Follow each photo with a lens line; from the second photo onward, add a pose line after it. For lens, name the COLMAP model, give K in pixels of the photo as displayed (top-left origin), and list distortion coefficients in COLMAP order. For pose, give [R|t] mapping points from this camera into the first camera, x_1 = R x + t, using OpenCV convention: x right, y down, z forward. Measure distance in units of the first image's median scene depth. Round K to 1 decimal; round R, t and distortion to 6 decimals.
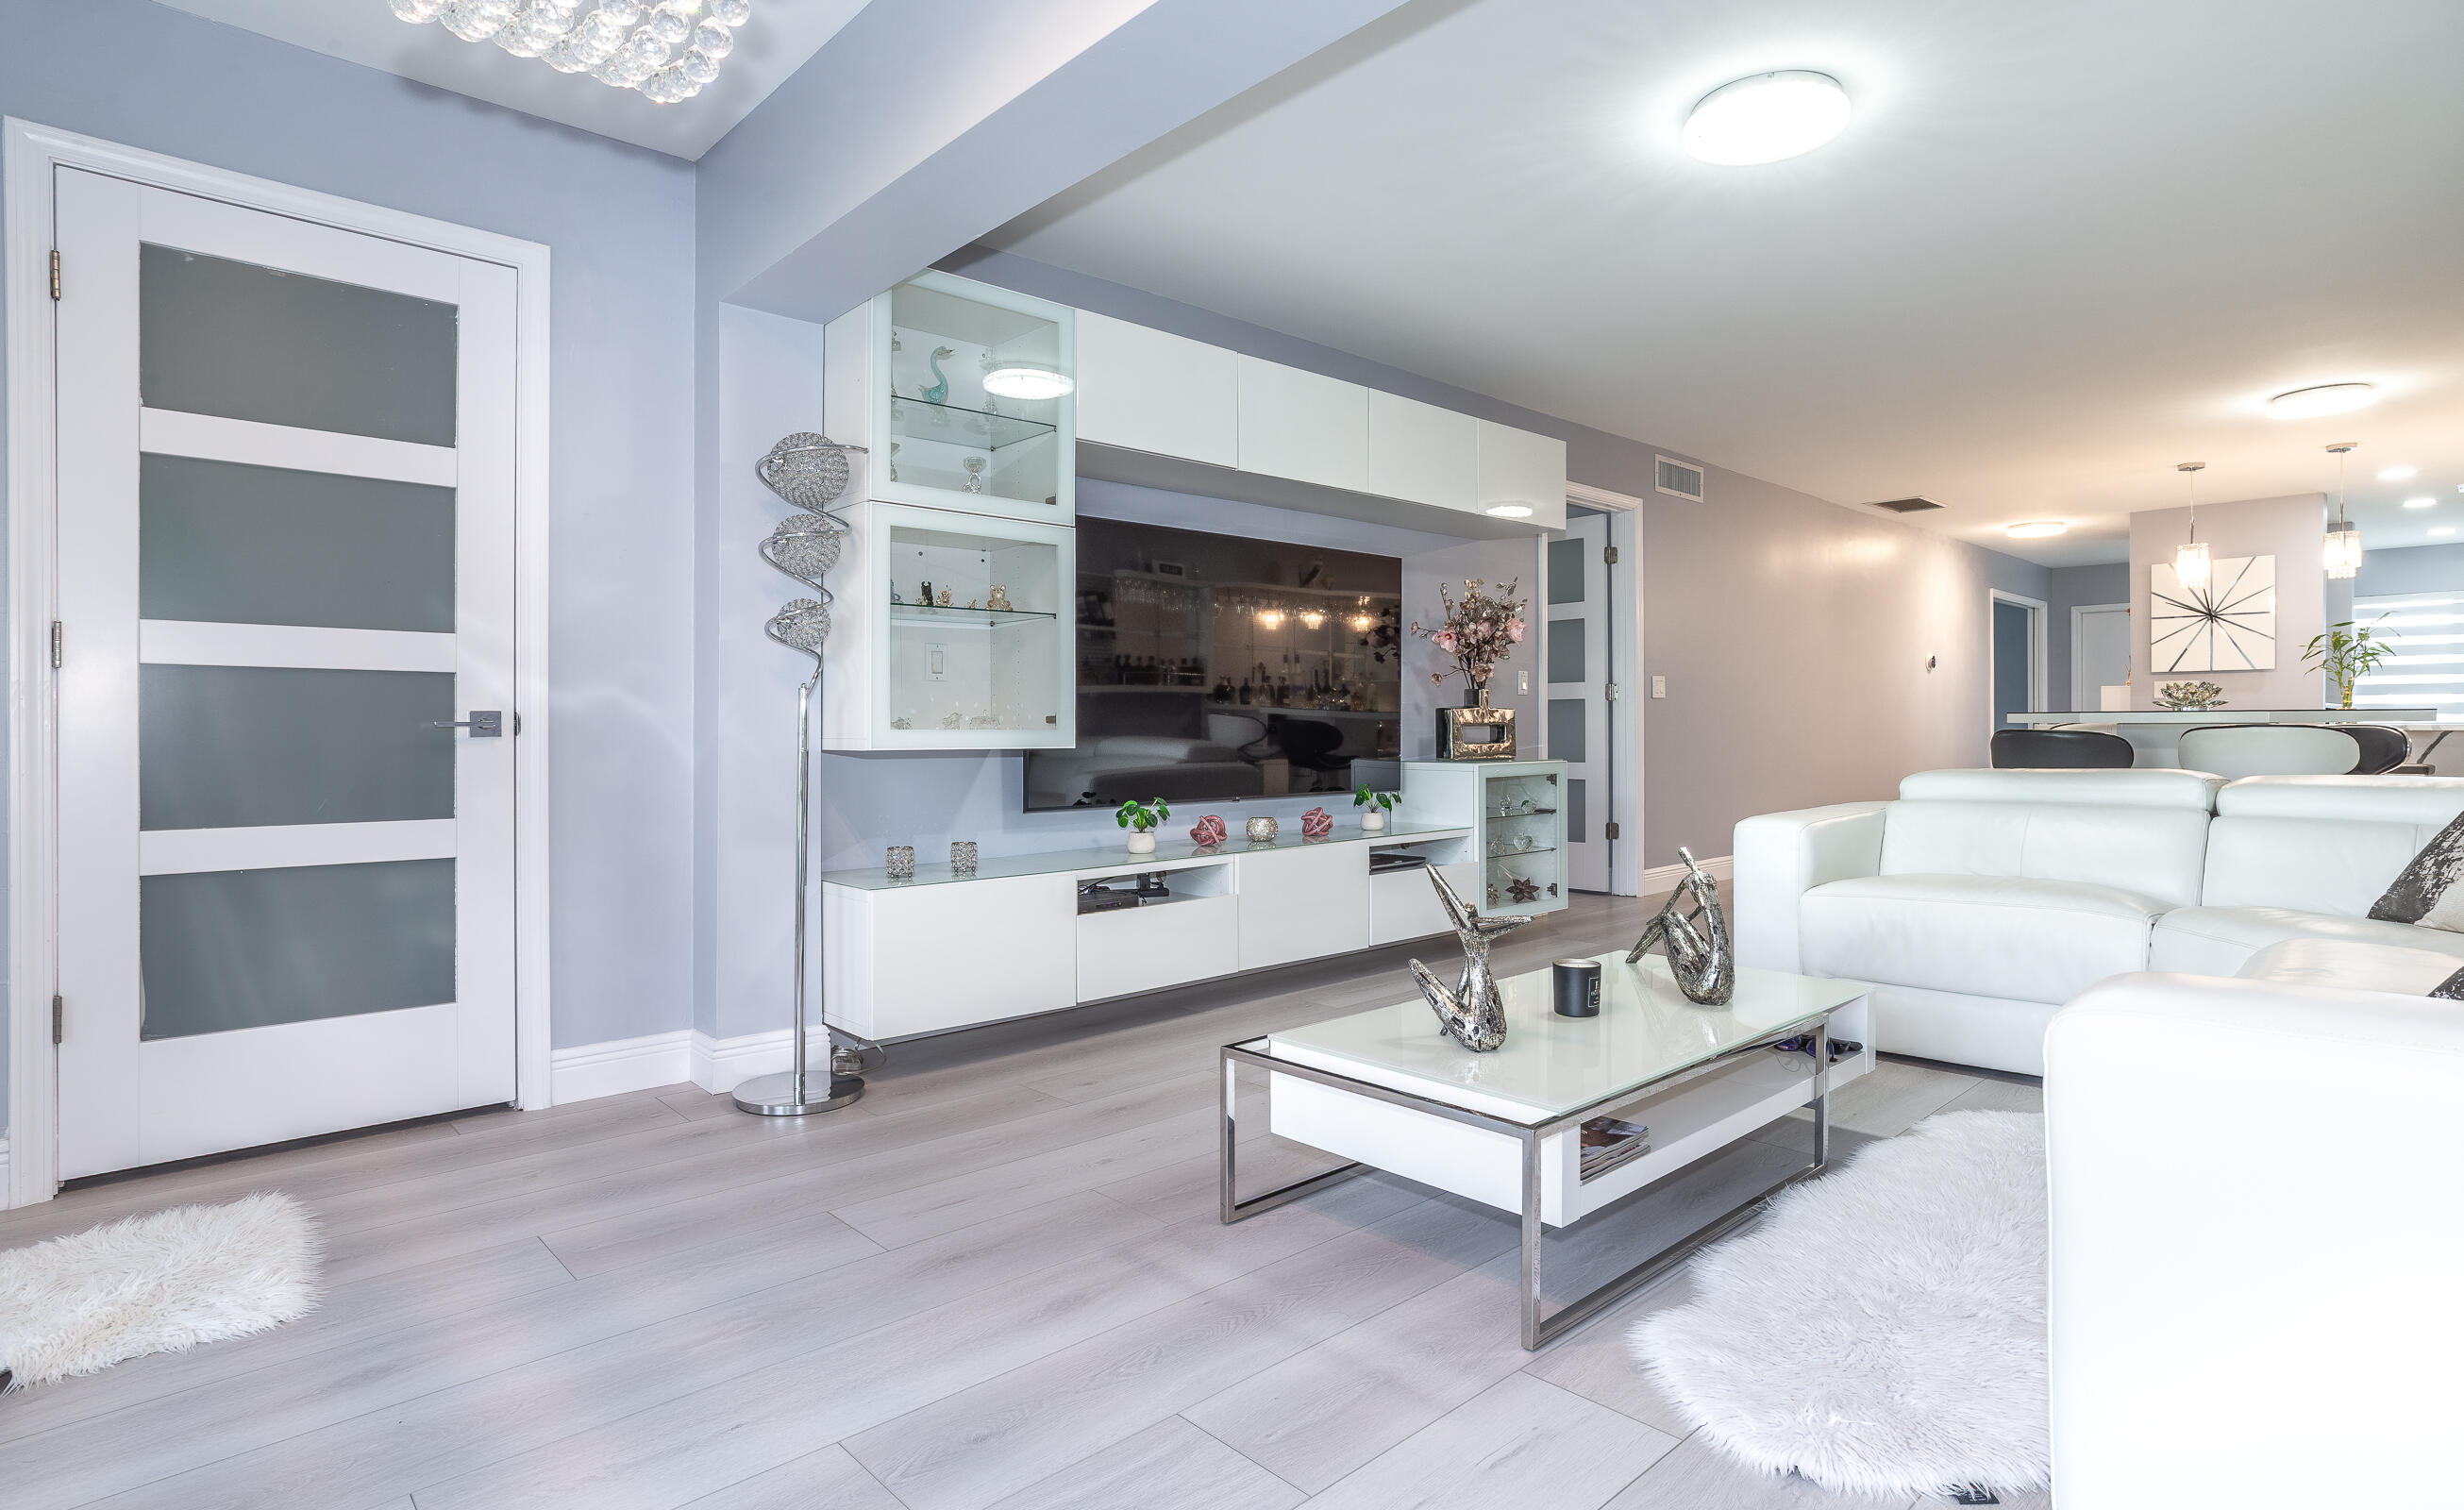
lens RADIAL K [[1253.2, 0, 1243.2], [0, 1253.2, 731.4], [0, 0, 1]] dist [-0.046325, 0.027996]
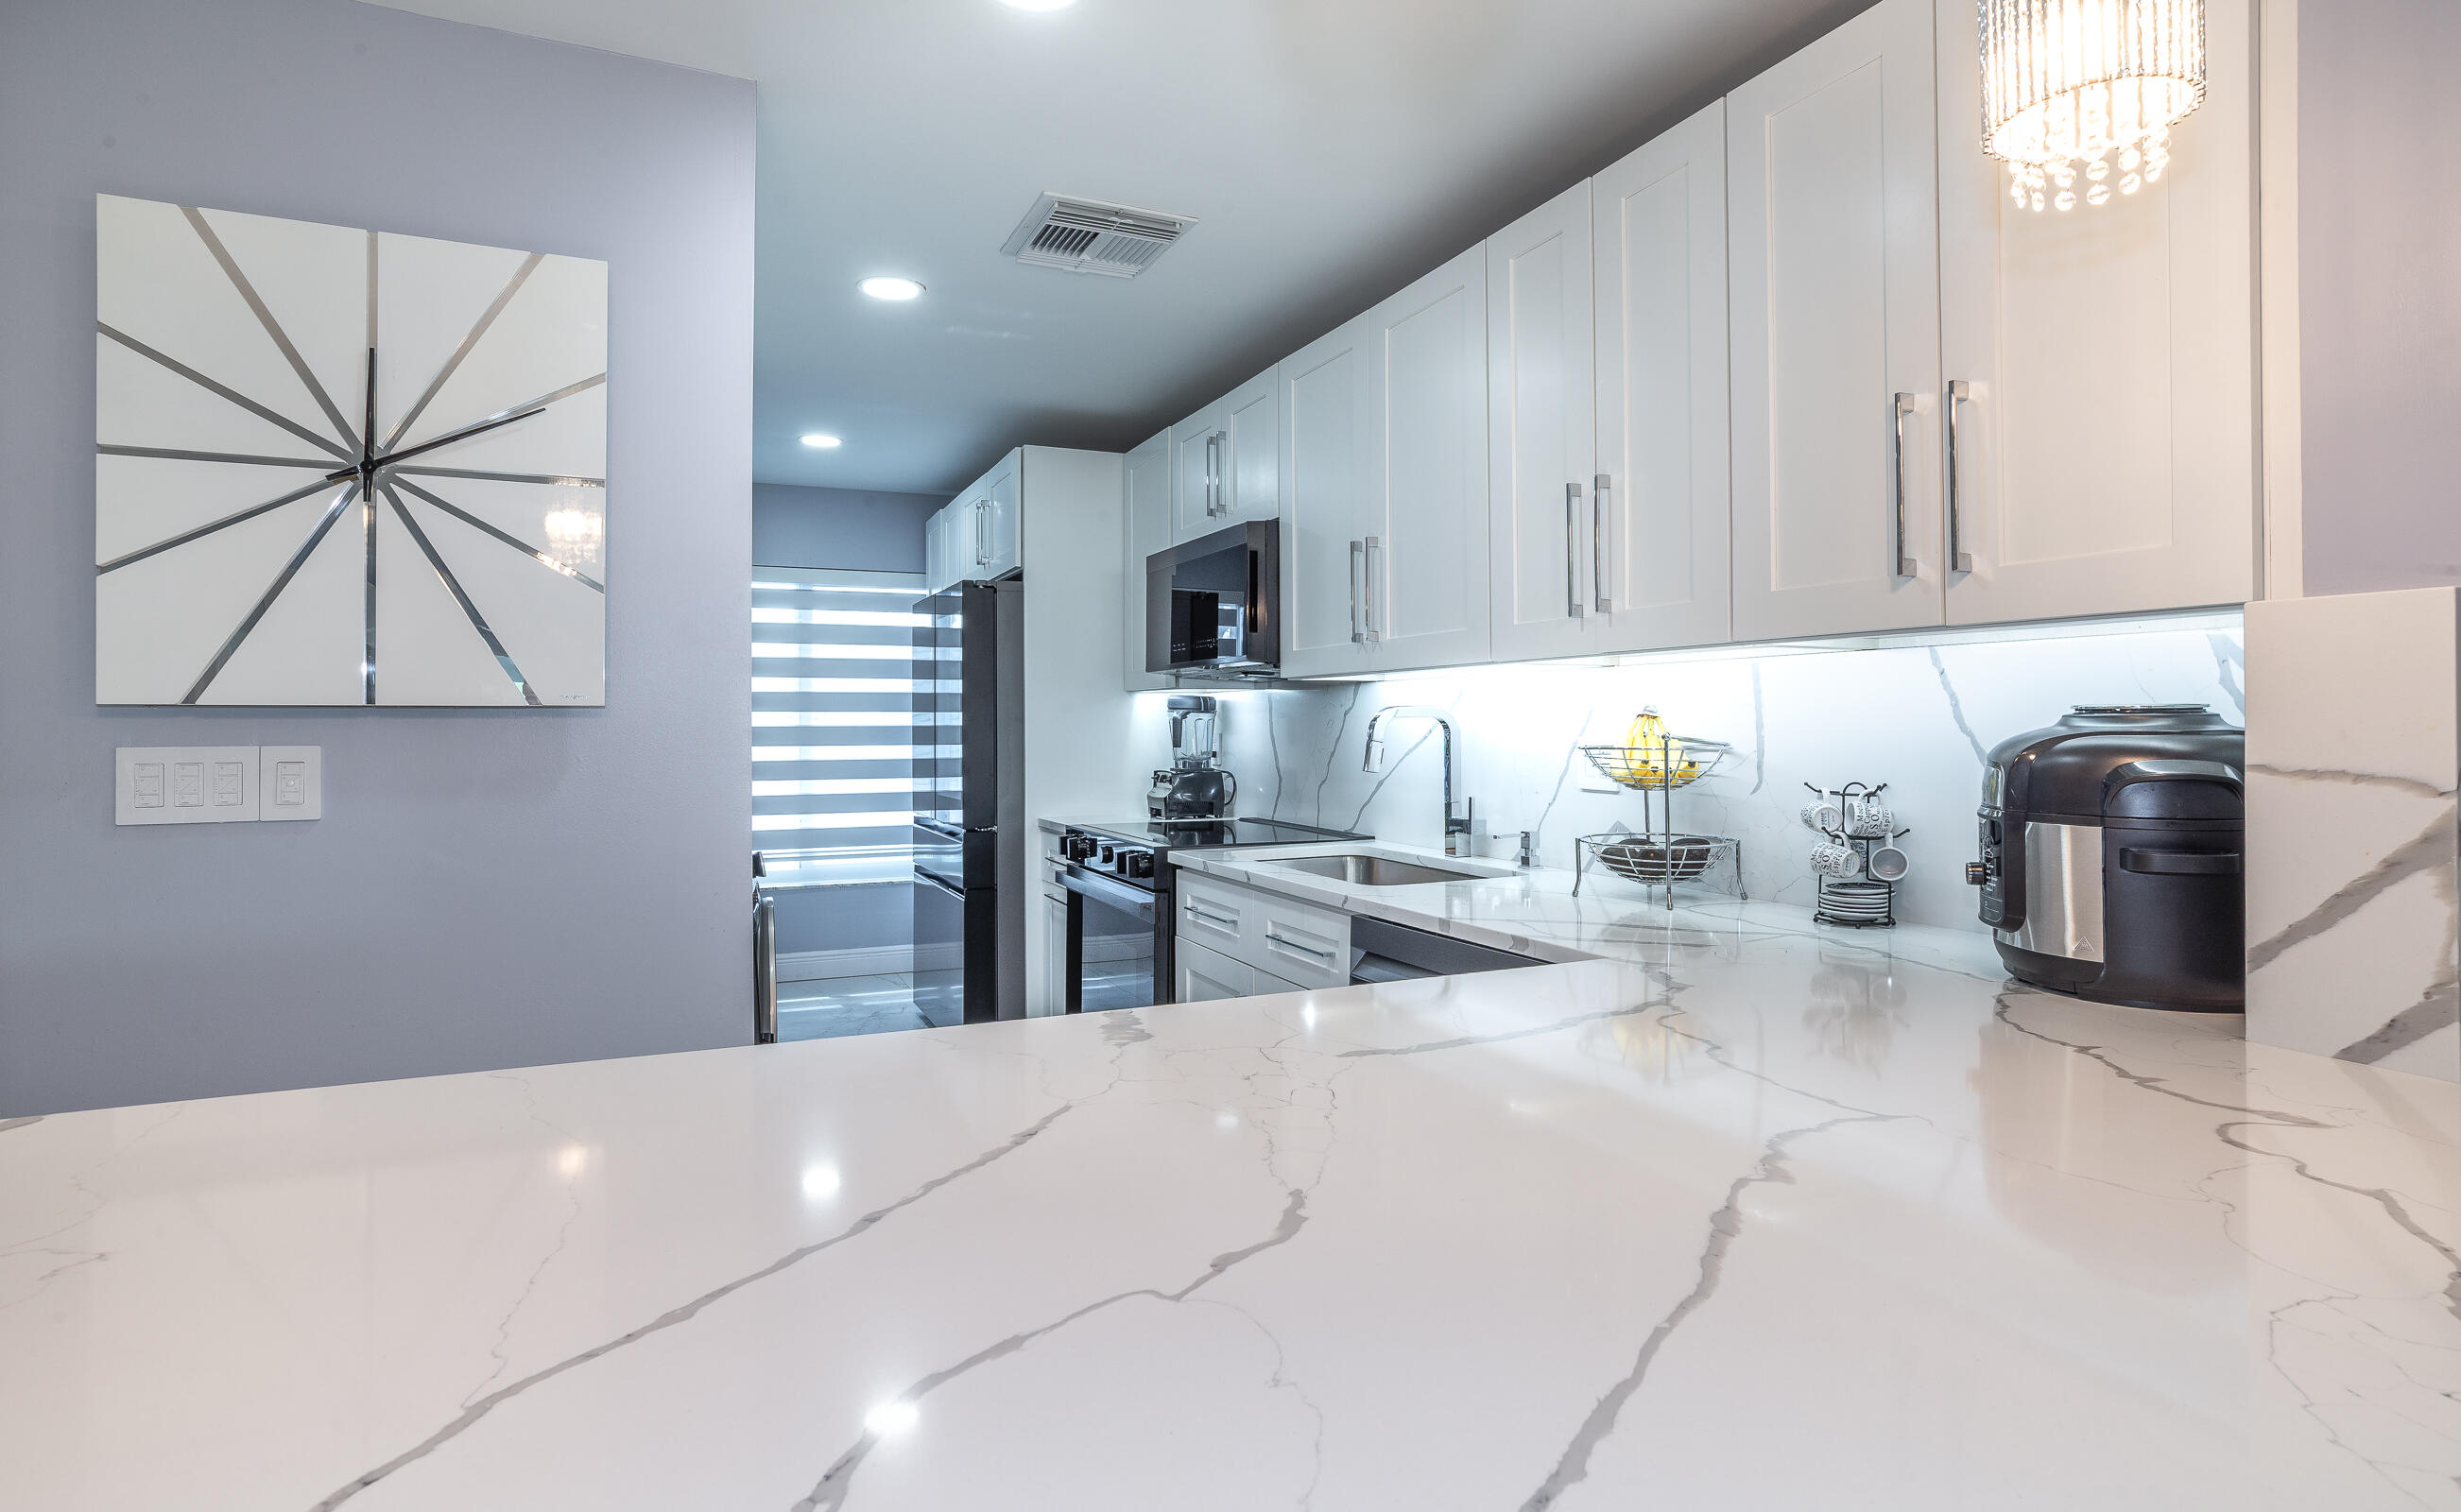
lens RADIAL K [[1251.6, 0, 1241.7], [0, 1251.6, 732.5], [0, 0, 1]] dist [-0.046325, 0.027996]
pose [[0.317044, -0.001238, 0.948410, 1.042665], [0.007521, 0.999971, -0.001209, -0.072607], [-0.948381, 0.007517, 0.317044, 1.300243]]
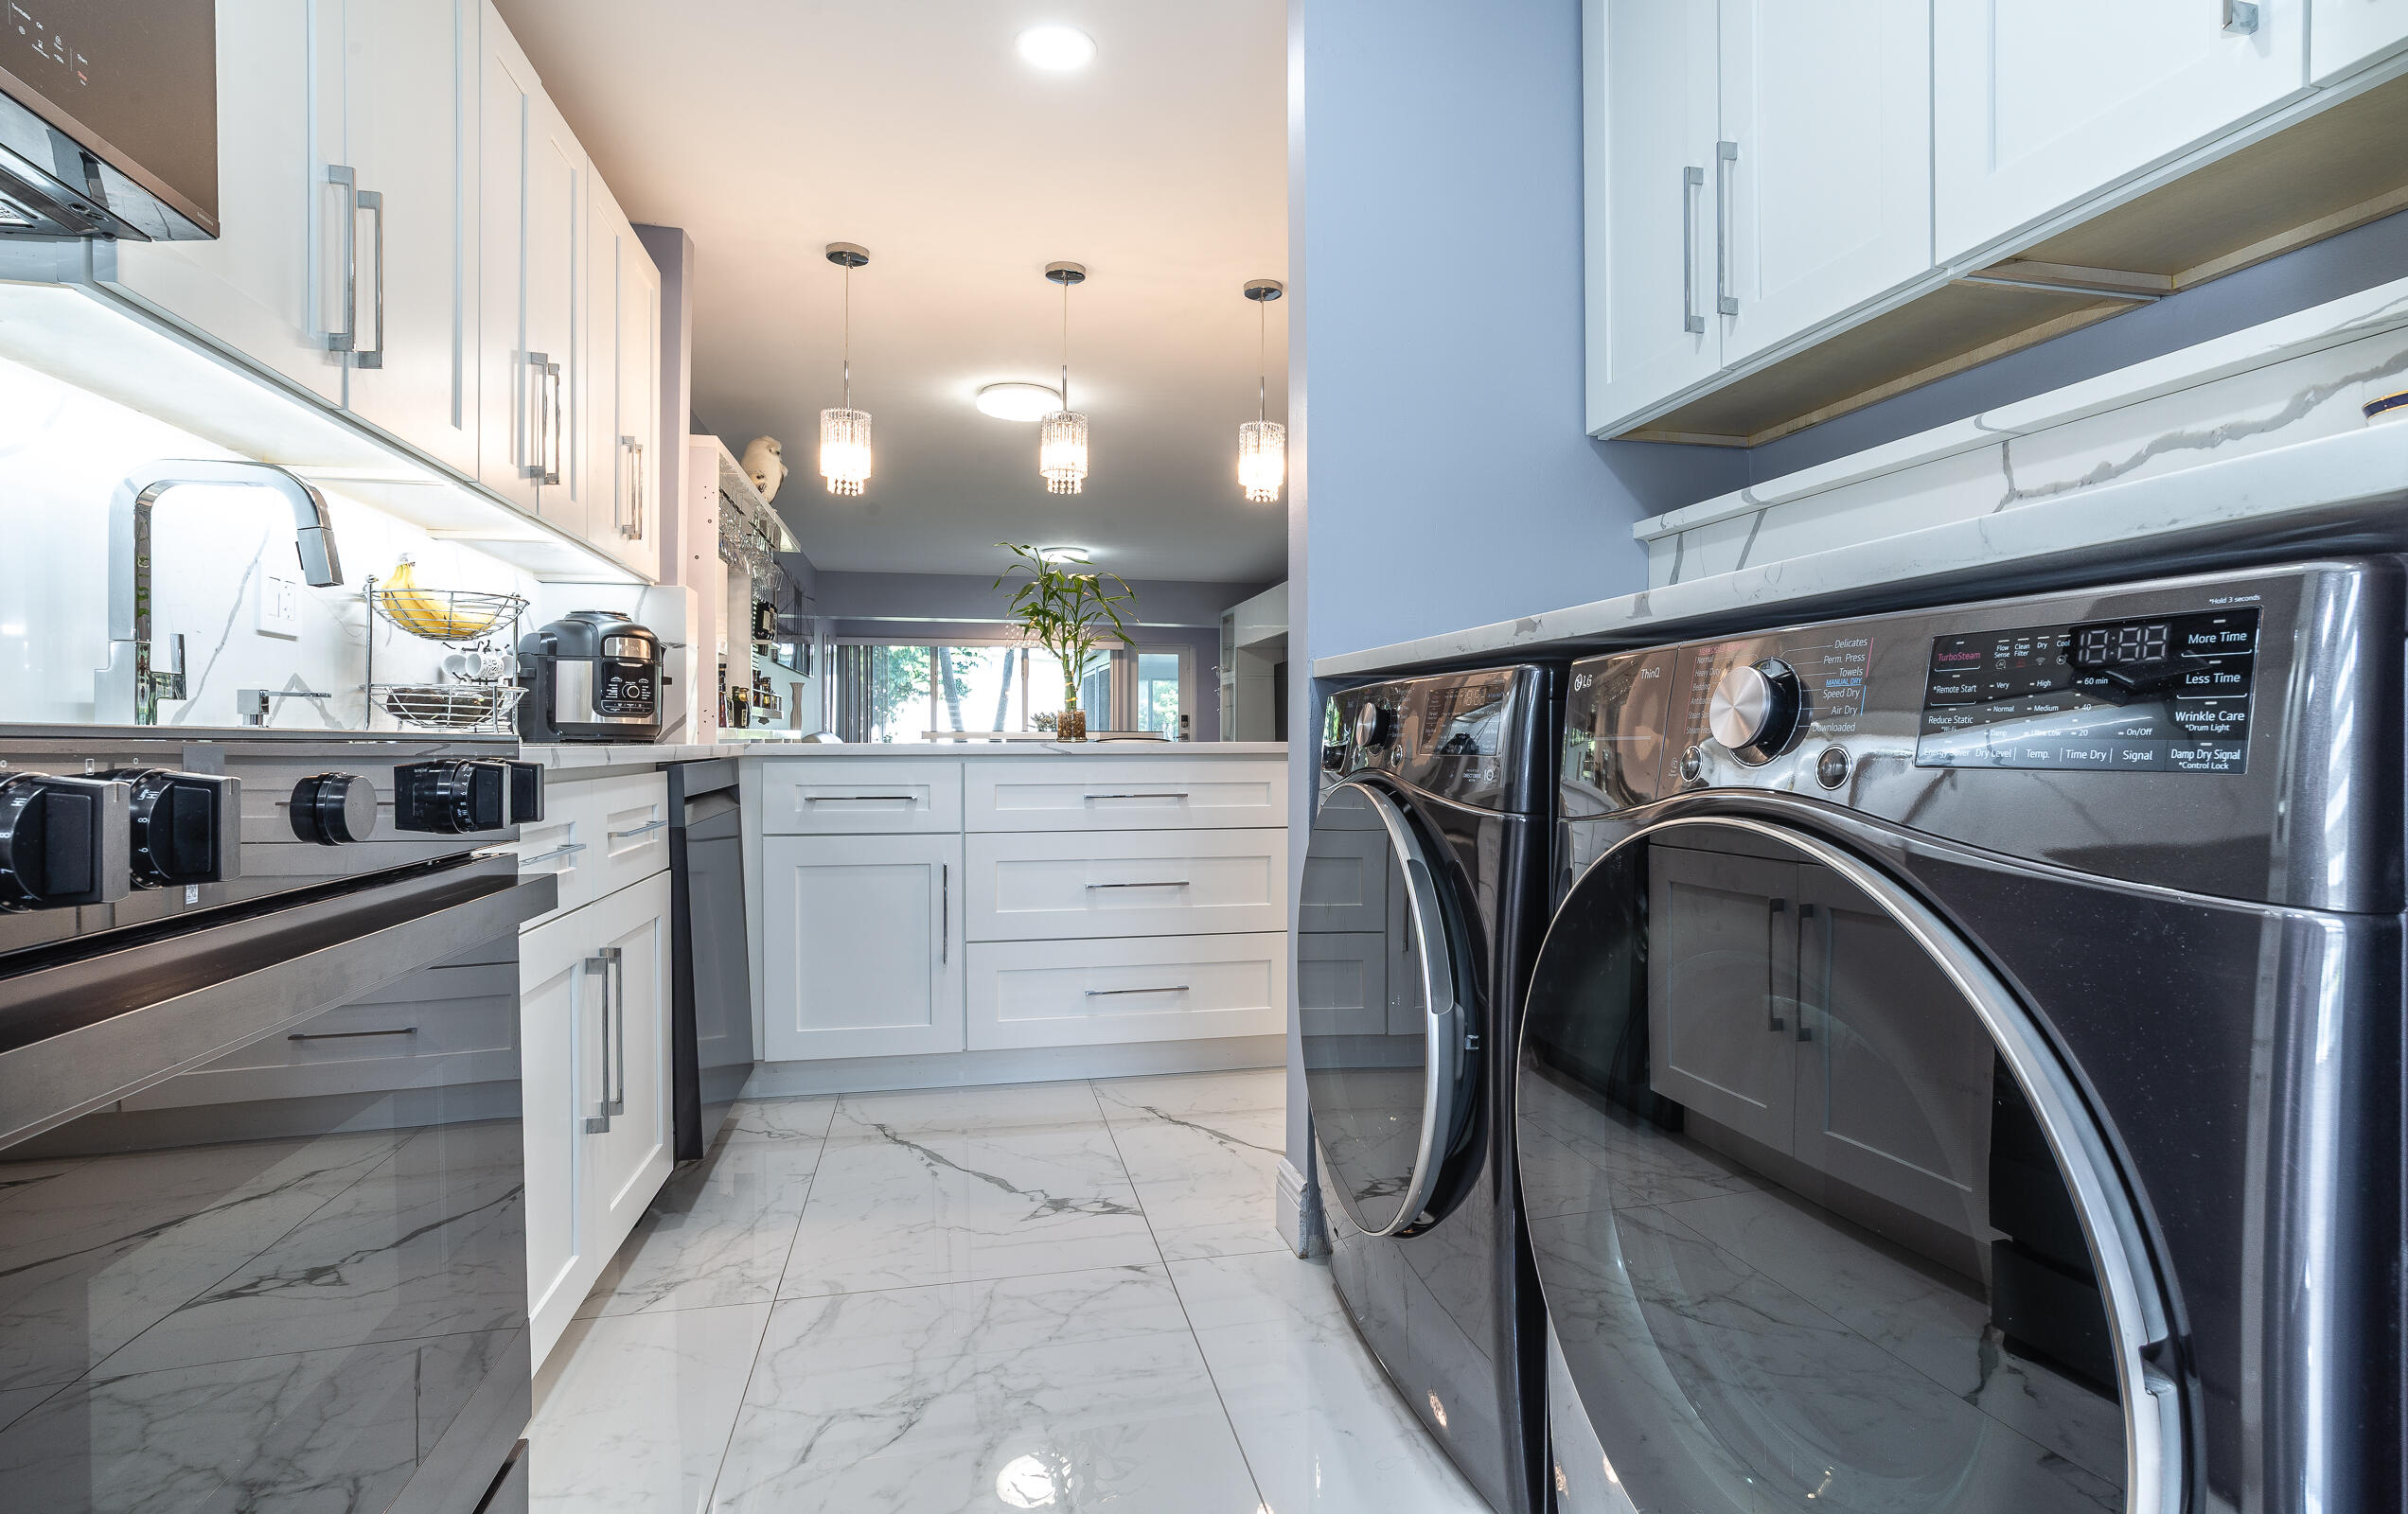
lens RADIAL K [[1220.4, 0, 1230.6], [0, 1220.4, 757.6], [0, 0, 1]] dist [-0.045636, 0.026706]
pose [[-0.503320, 0.015683, -0.863958, 1.782095], [-0.004237, 0.999778, 0.020617, -0.015216], [0.864090, 0.014037, -0.503142, 1.805621]]
